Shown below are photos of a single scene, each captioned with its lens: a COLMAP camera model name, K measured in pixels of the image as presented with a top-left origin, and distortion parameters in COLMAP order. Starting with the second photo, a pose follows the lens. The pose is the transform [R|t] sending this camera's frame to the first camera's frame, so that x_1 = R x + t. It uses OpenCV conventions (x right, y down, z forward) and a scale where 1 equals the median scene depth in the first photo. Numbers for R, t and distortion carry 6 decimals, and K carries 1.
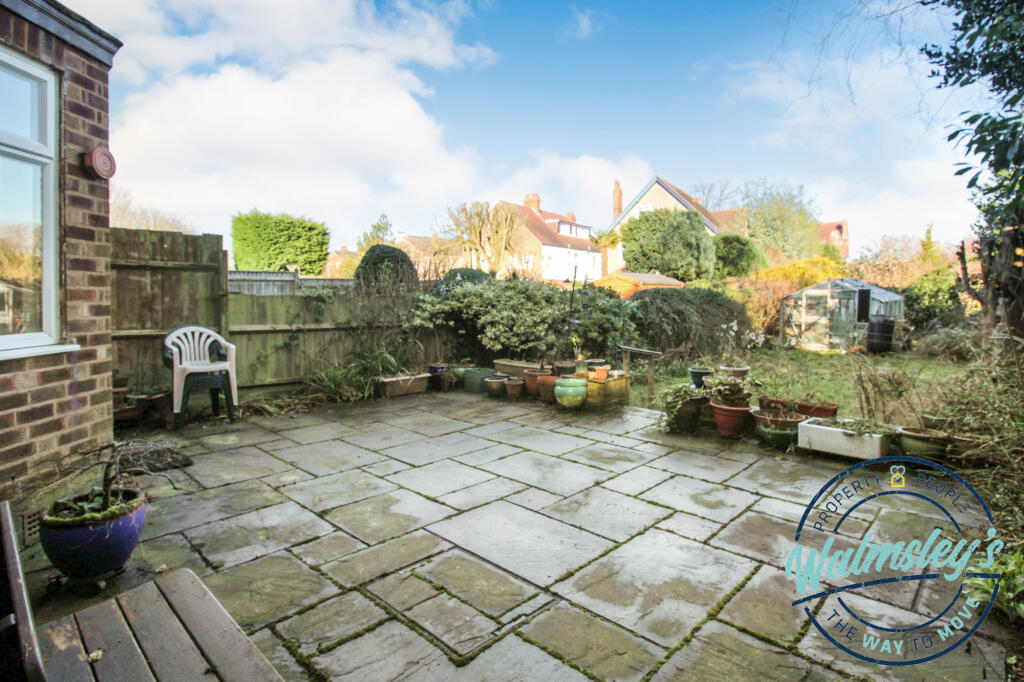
lens RADIAL K [[529.1, 0, 521.5], [0, 529.1, 330.1], [0, 0, 1]] dist [-0.015737, -0.001204]
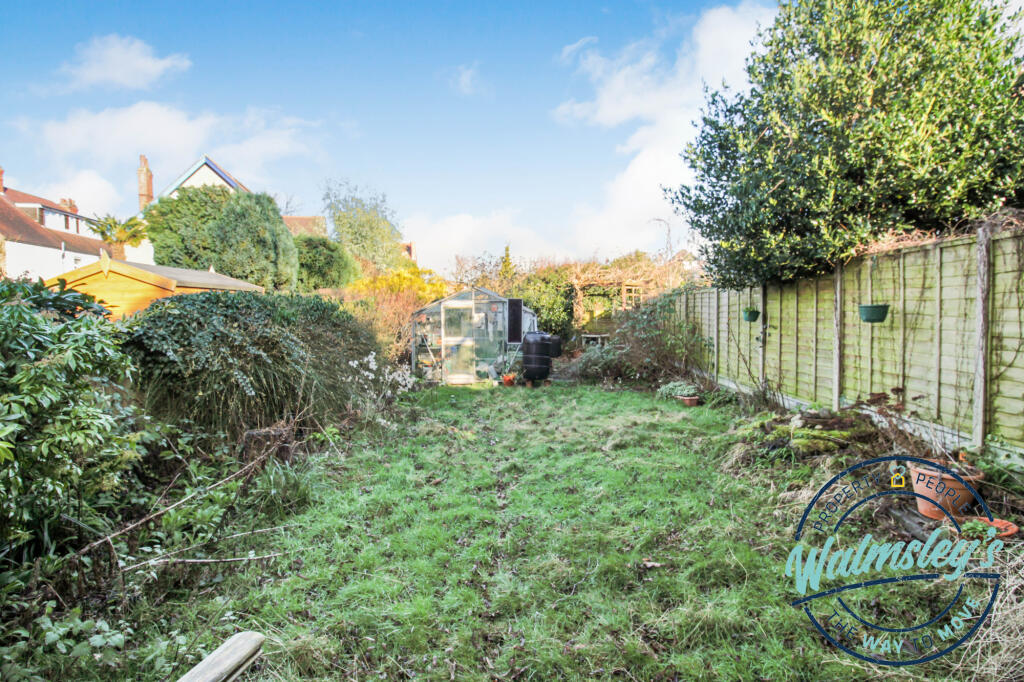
lens RADIAL K [[529.1, 0, 521.5], [0, 529.1, 330.1], [0, 0, 1]] dist [-0.015737, -0.001204]
pose [[0.712135, -0.036338, 0.701101, 0.071445], [0.066325, 0.997675, -0.015660, -0.012196], [-0.698902, 0.057653, 0.712890, 0.275794]]
